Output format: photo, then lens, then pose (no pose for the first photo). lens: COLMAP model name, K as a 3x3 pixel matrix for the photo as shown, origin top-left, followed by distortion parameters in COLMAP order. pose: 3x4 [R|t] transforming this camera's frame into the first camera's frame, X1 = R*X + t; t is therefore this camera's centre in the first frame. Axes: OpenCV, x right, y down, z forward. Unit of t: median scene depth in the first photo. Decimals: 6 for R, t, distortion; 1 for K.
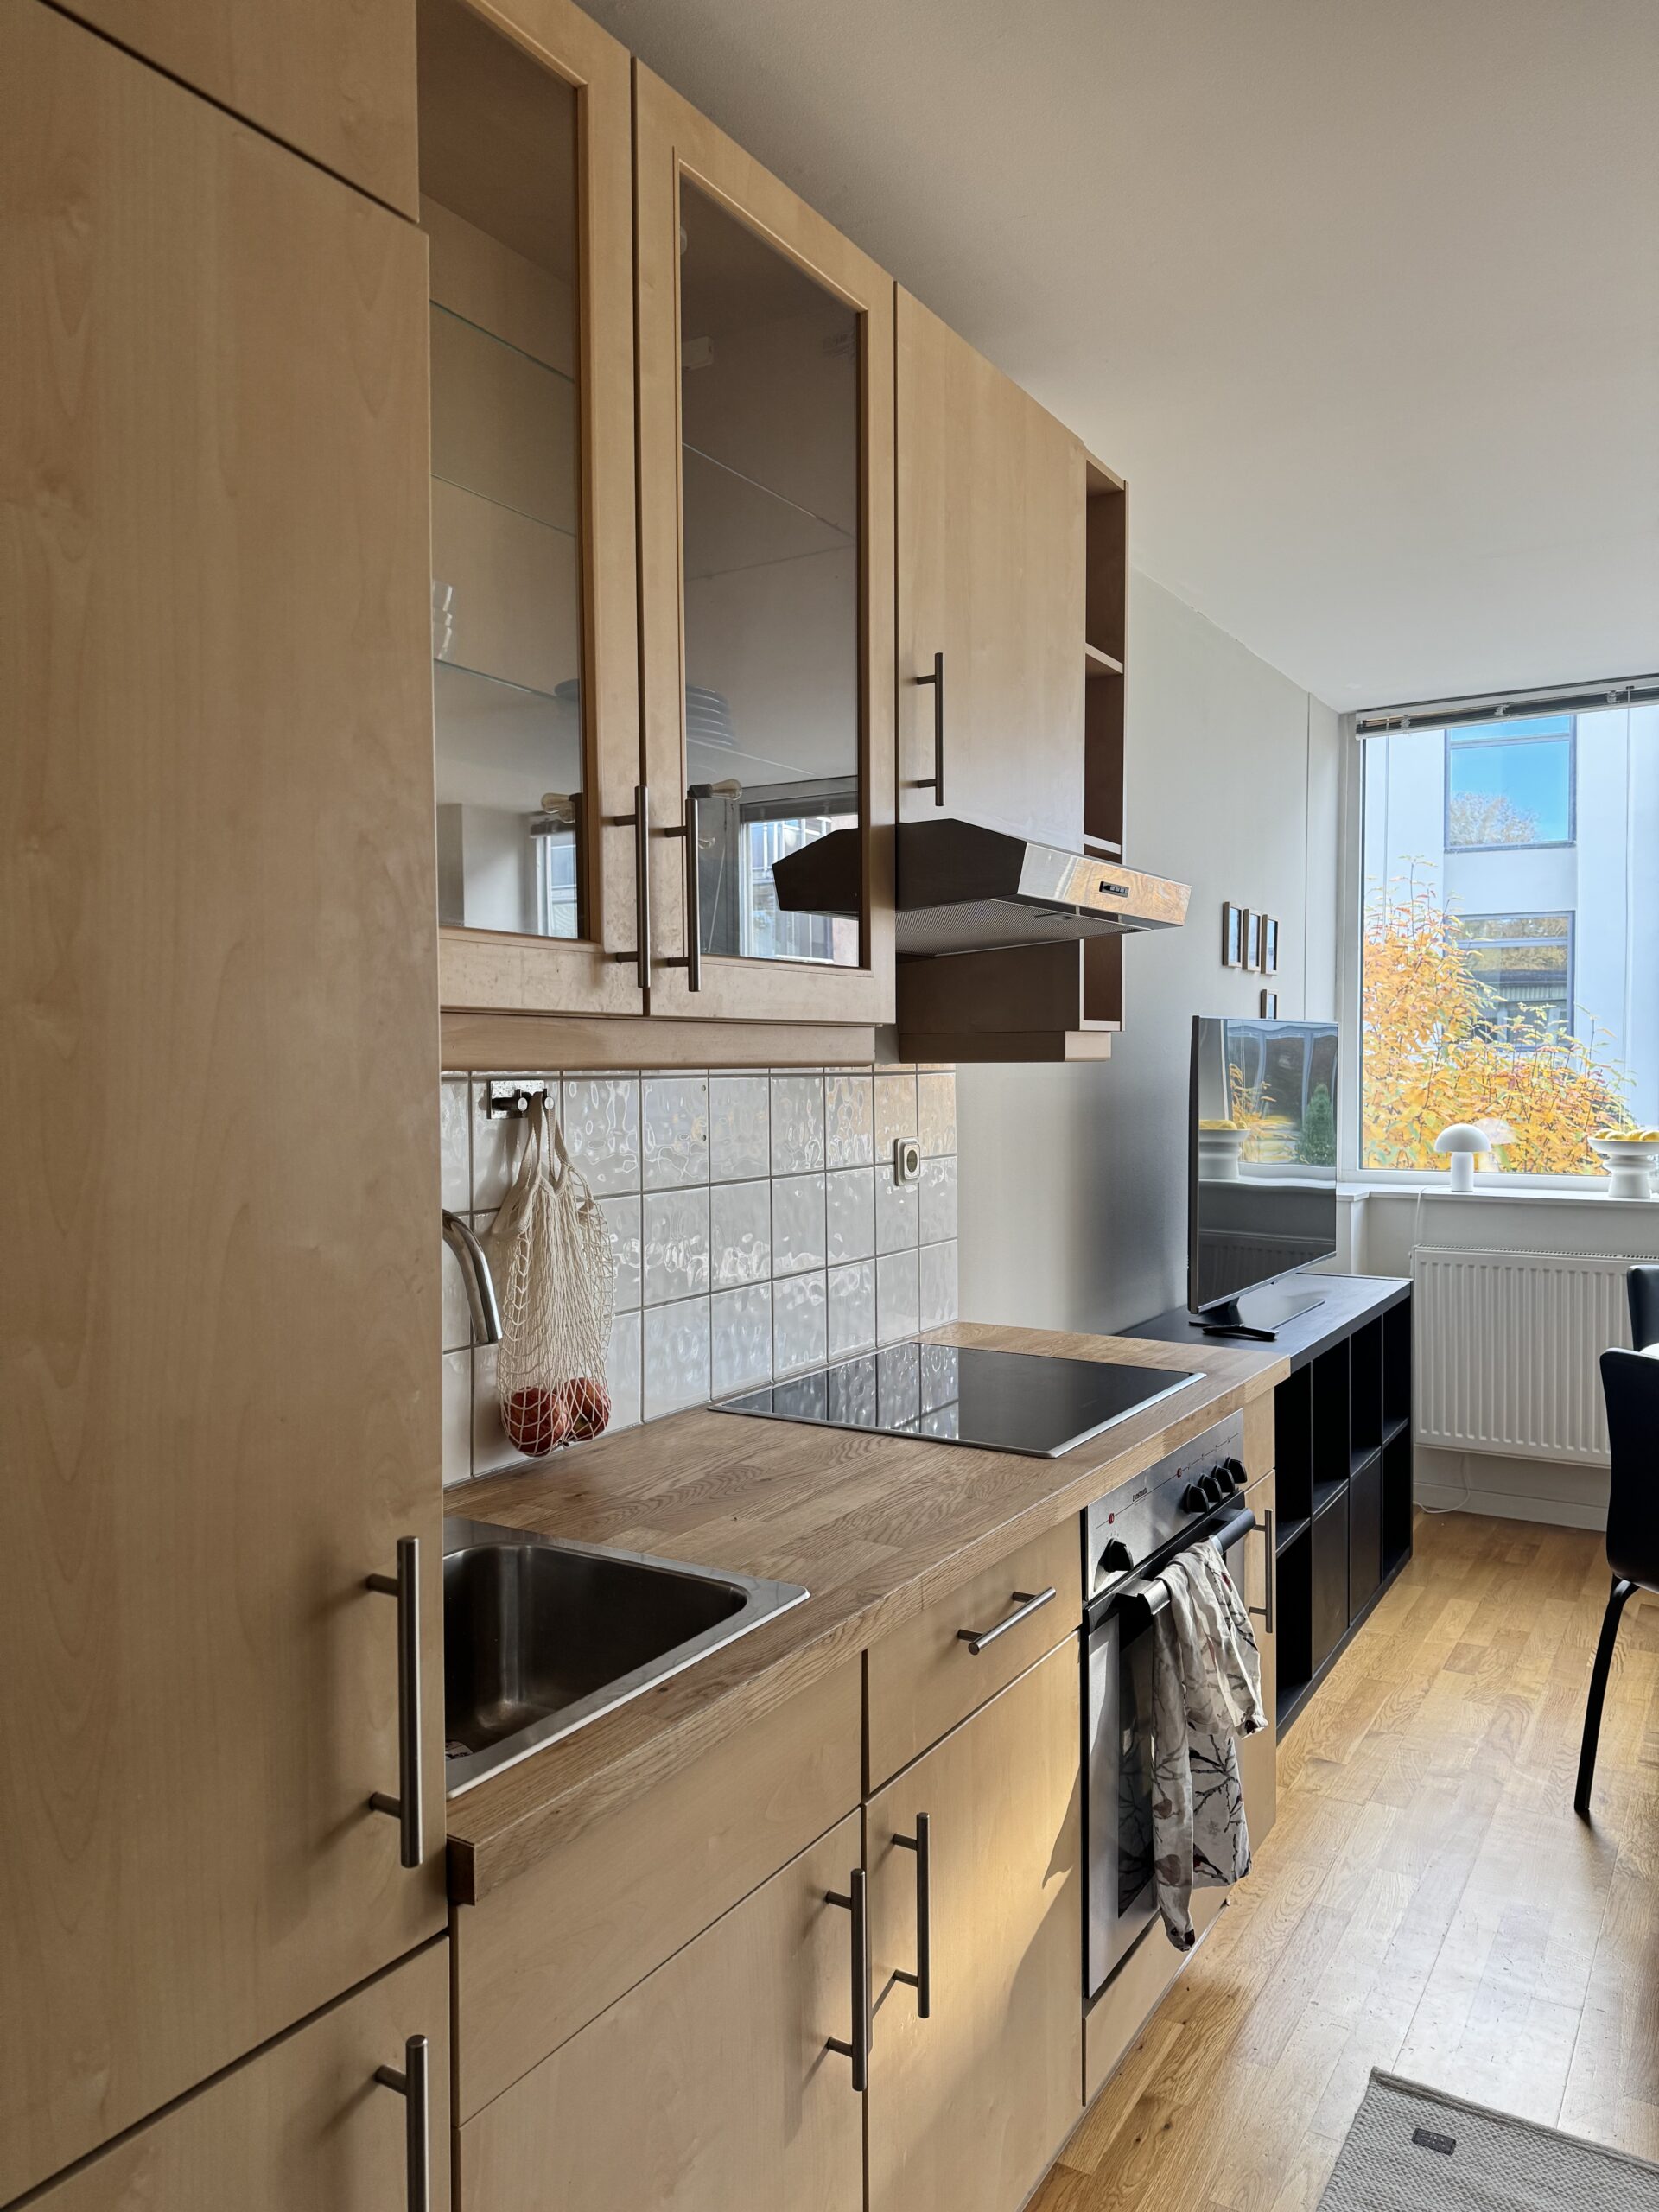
lens RADIAL K [[1555.6, 0, 839.8], [0, 1555.6, 1109.0], [0, 0, 1]] dist [0.089647, -0.122974]
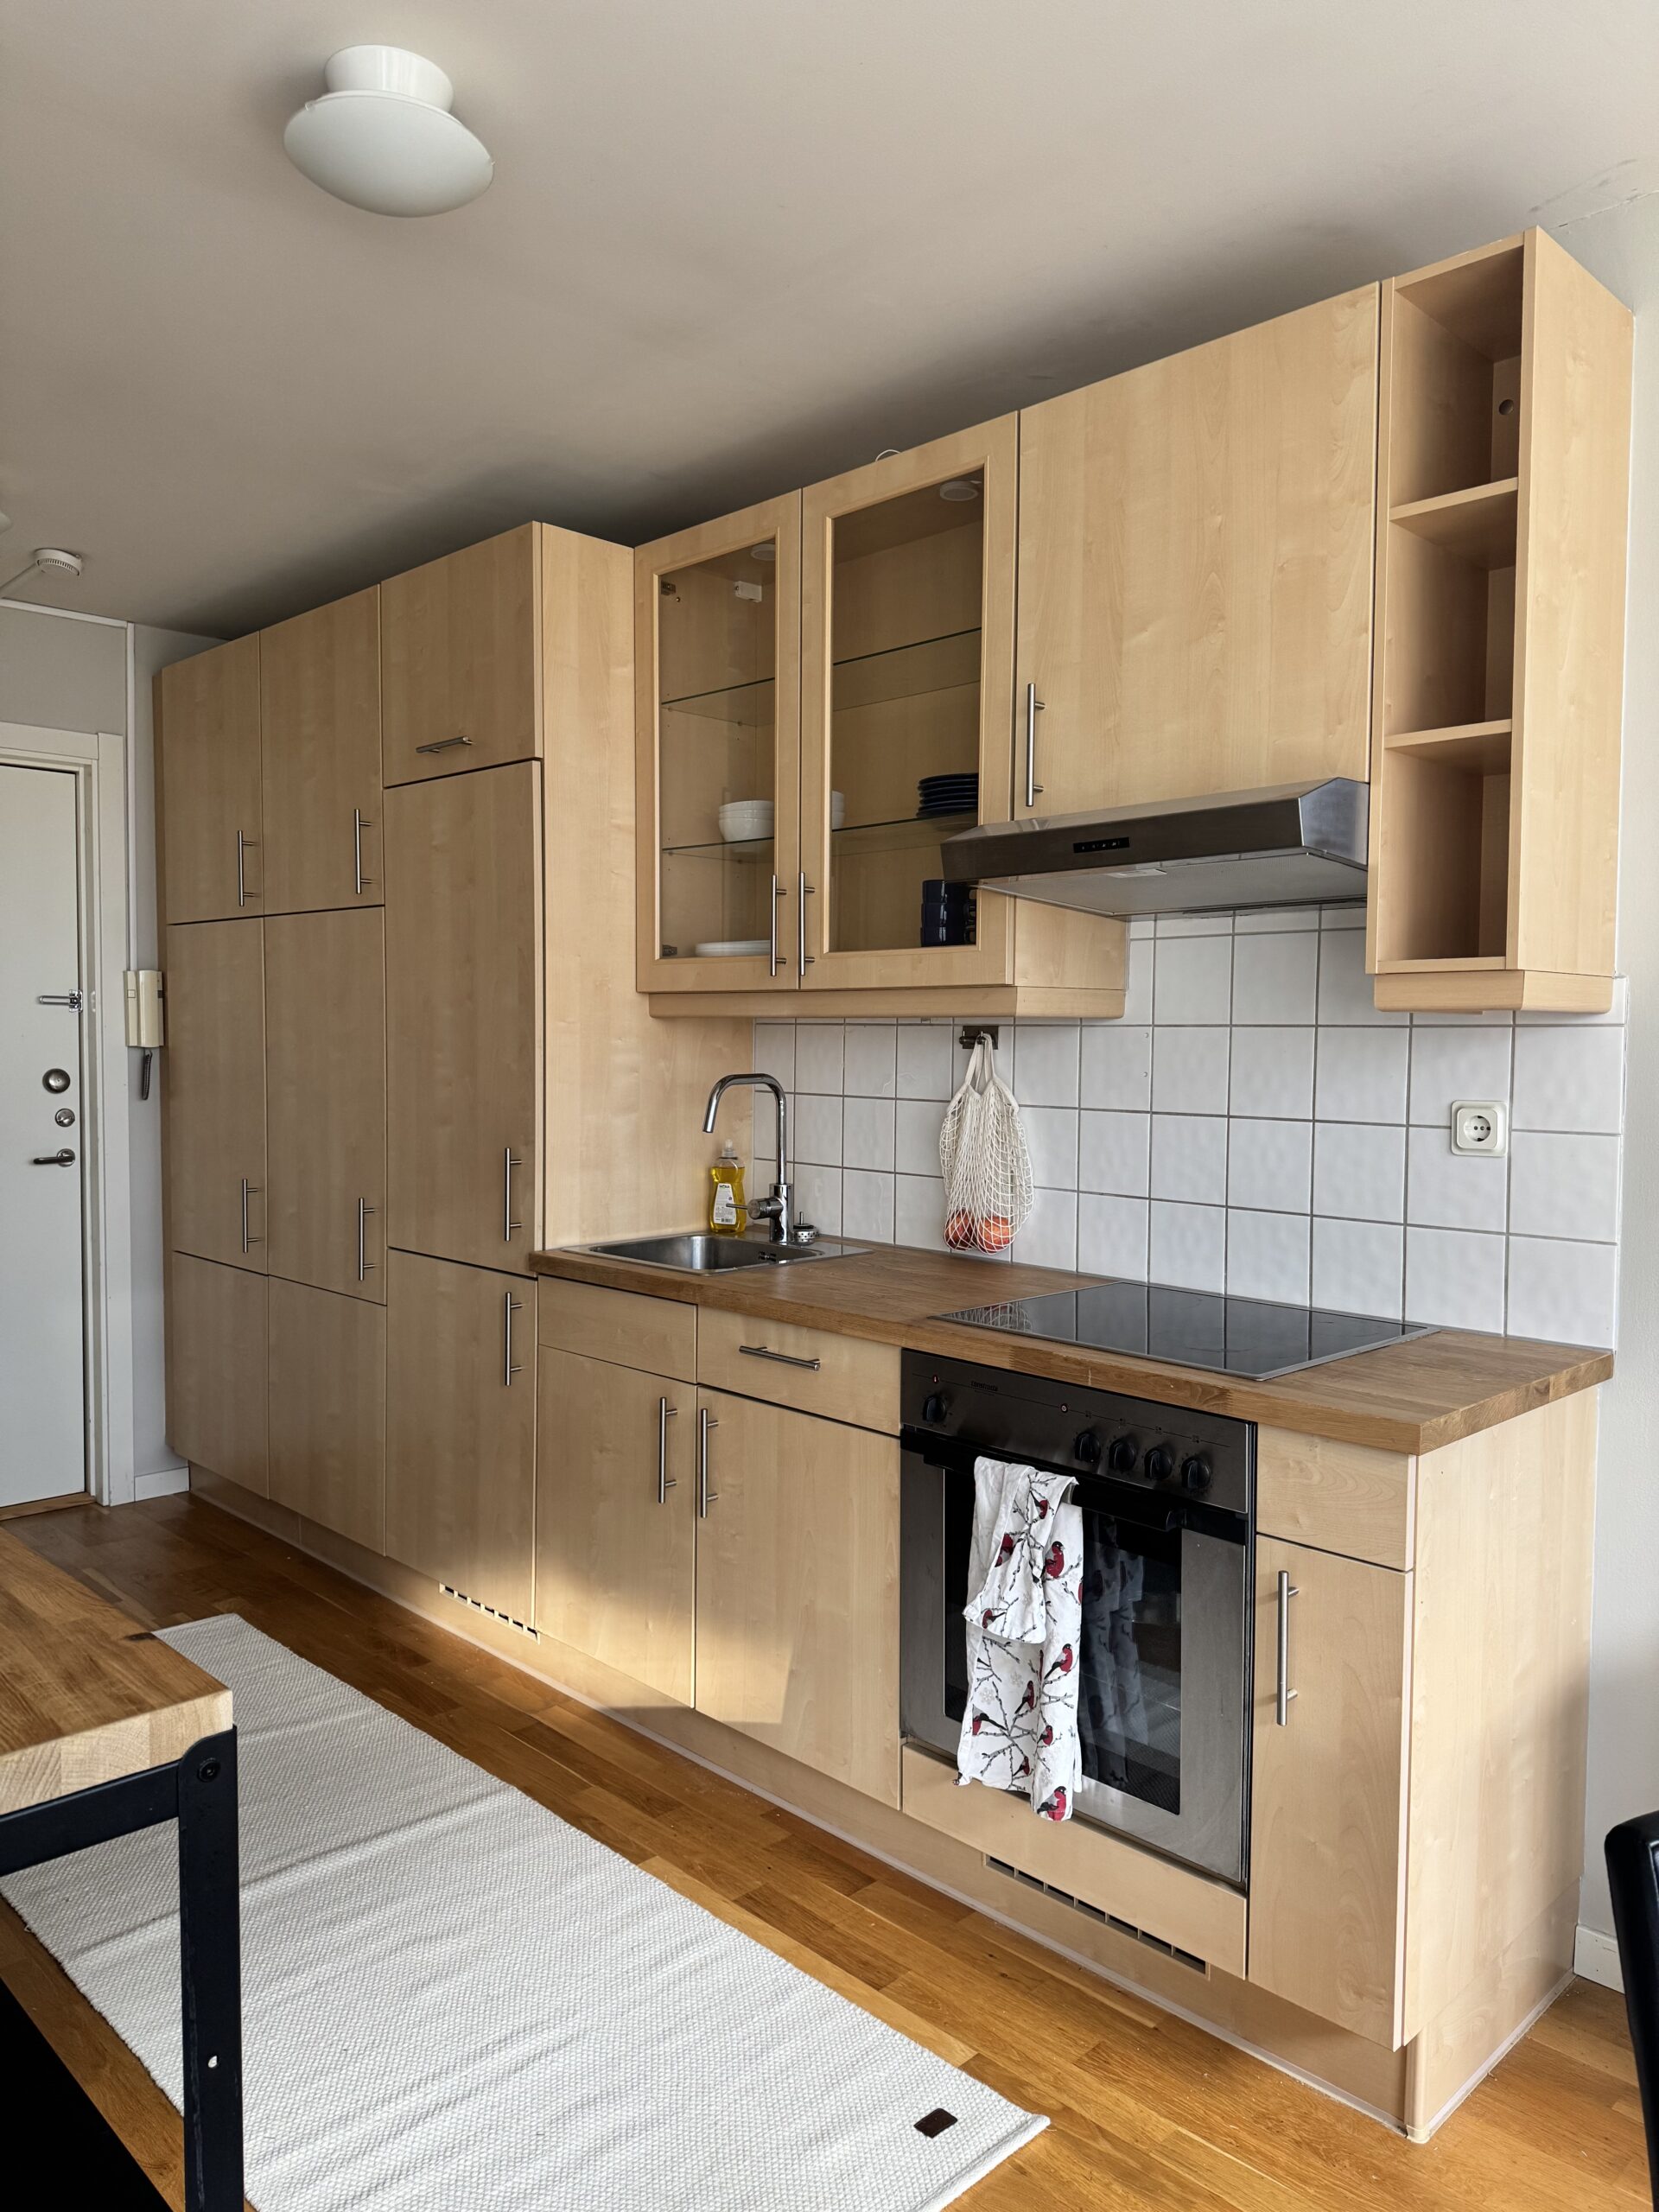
lens RADIAL K [[1555.6, 0, 839.8], [0, 1555.6, 1109.0], [0, 0, 1]] dist [0.089647, -0.122974]
pose [[-0.245421, 0.048308, -0.968212, 0.994978], [-0.034131, 0.997708, 0.058431, -0.016510], [0.968816, 0.047386, -0.243209, 0.882690]]
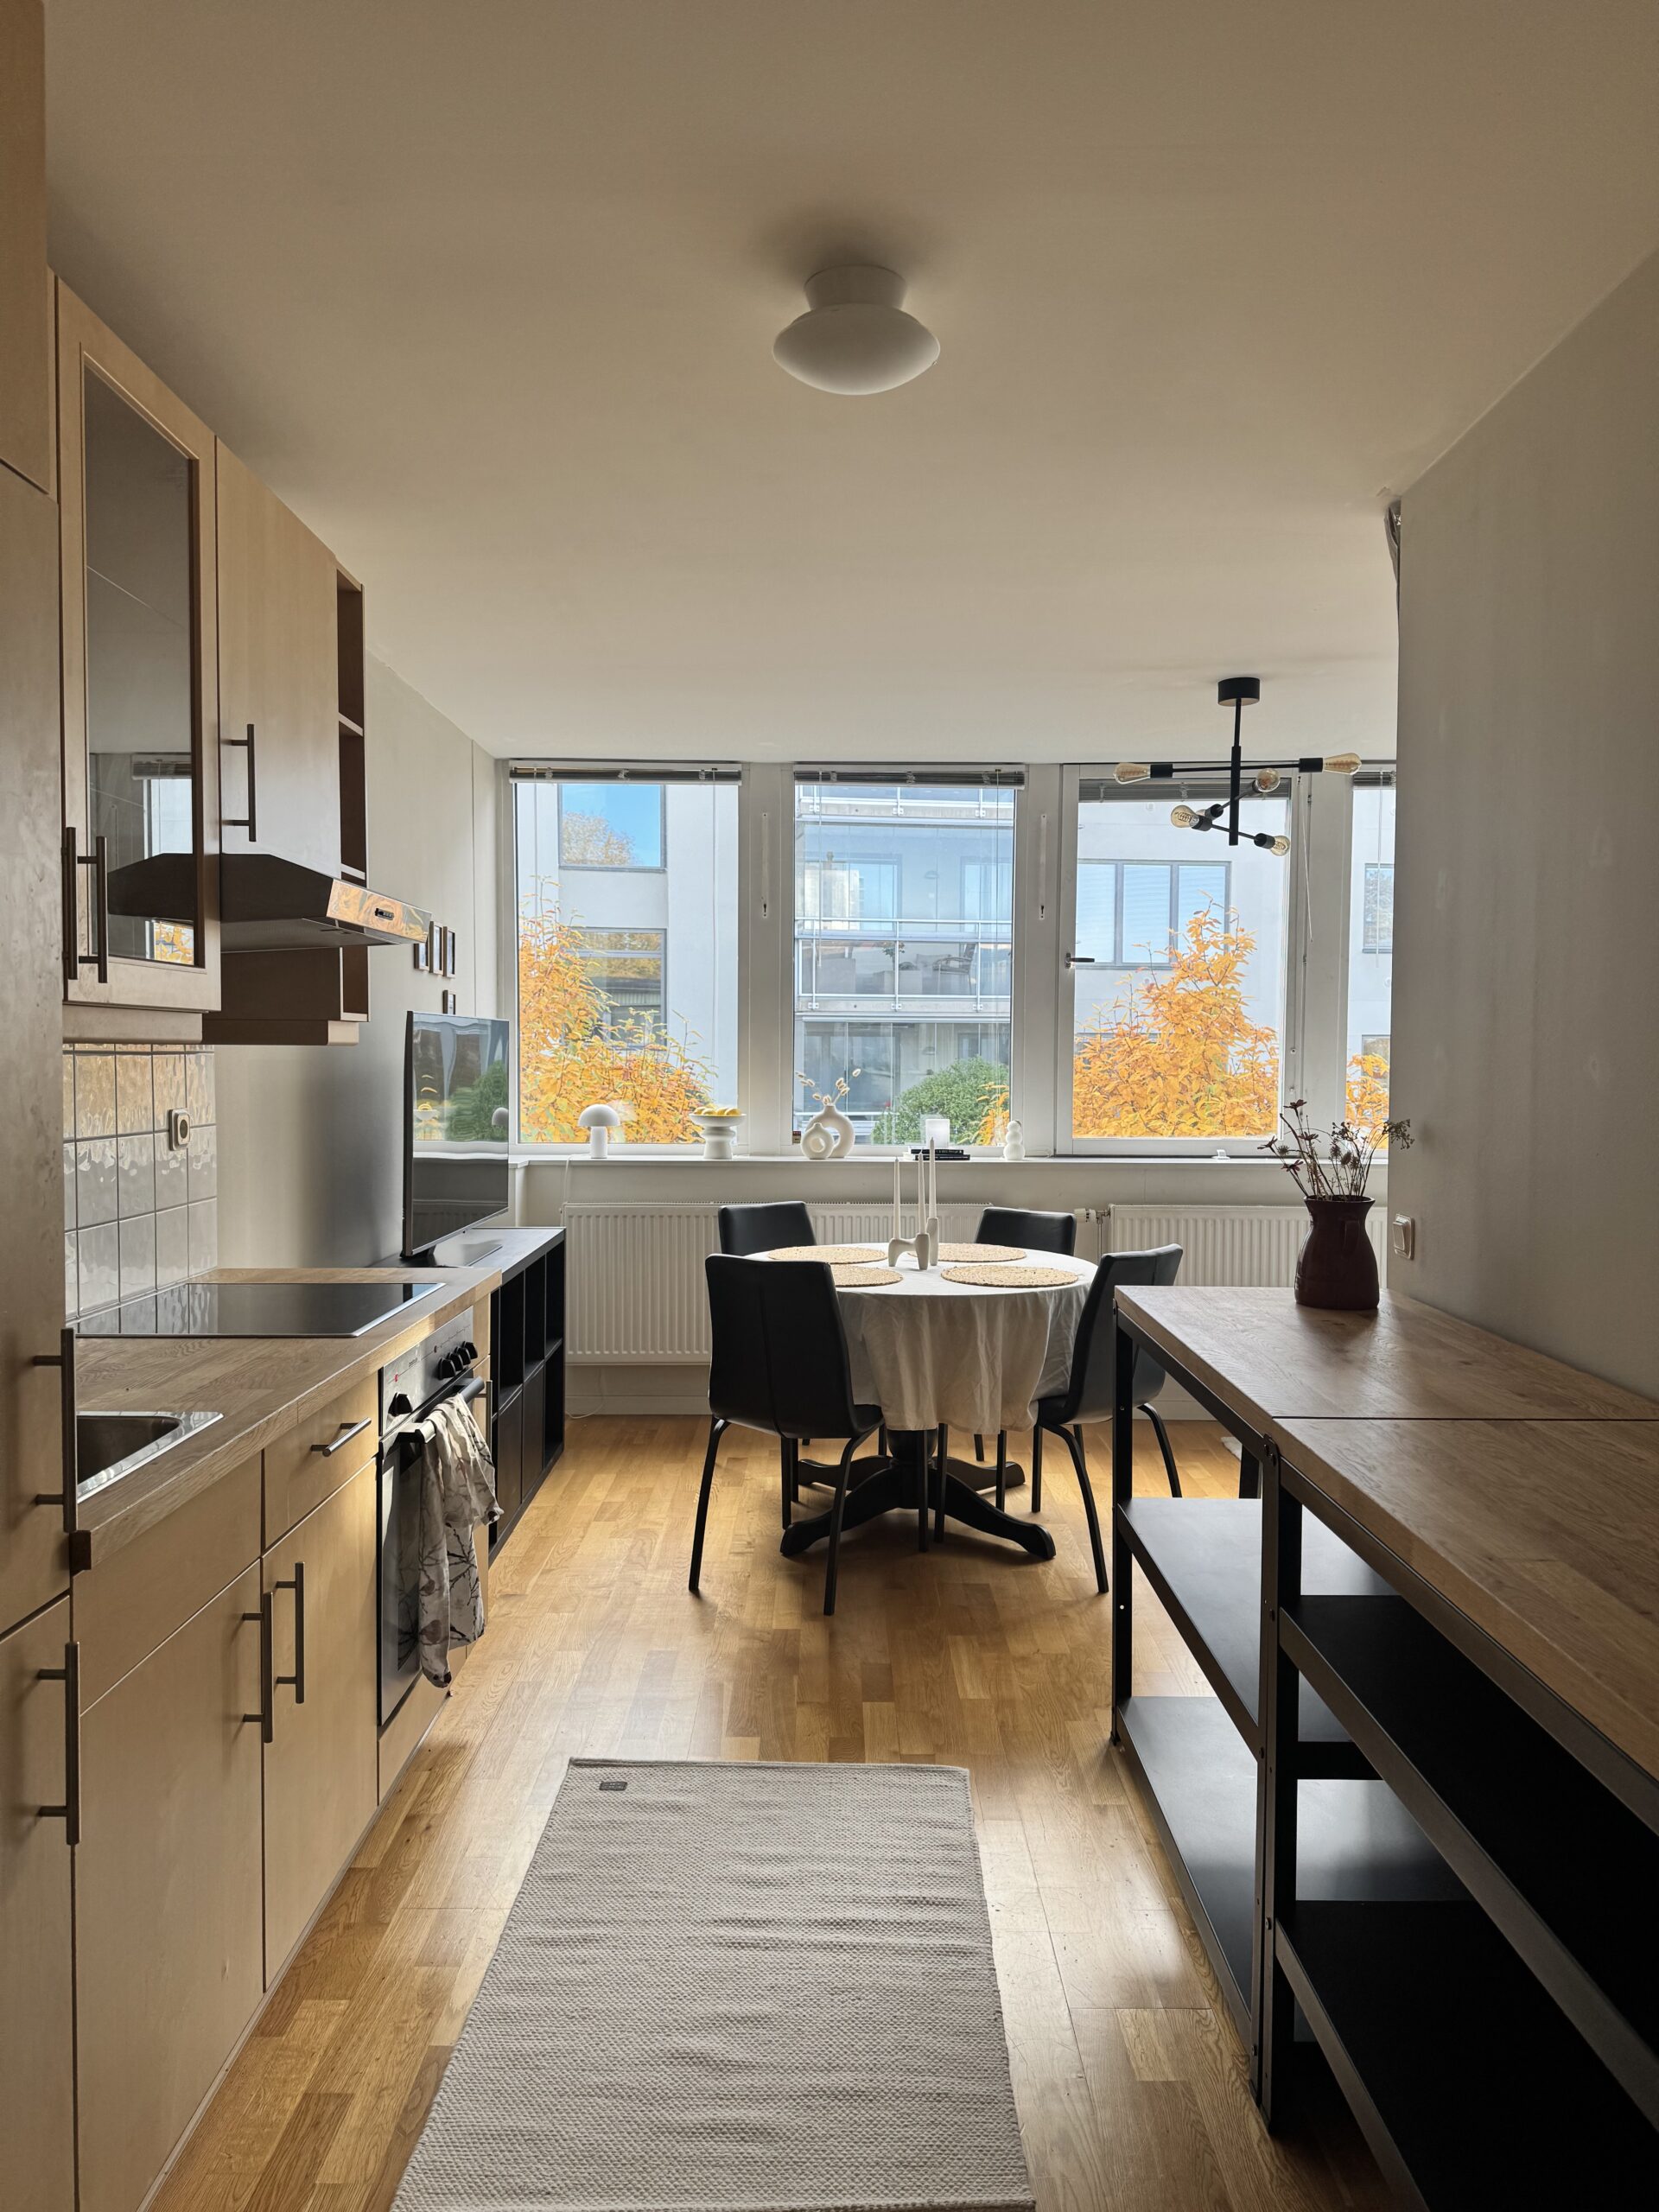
lens RADIAL K [[1555.6, 0, 839.8], [0, 1555.6, 1109.0], [0, 0, 1]] dist [0.089647, -0.122974]
pose [[0.852652, -0.007900, 0.522419, -0.152986], [0.006775, 0.999969, 0.004064, 0.017472], [-0.522435, 0.000074, 0.852679, -0.268963]]
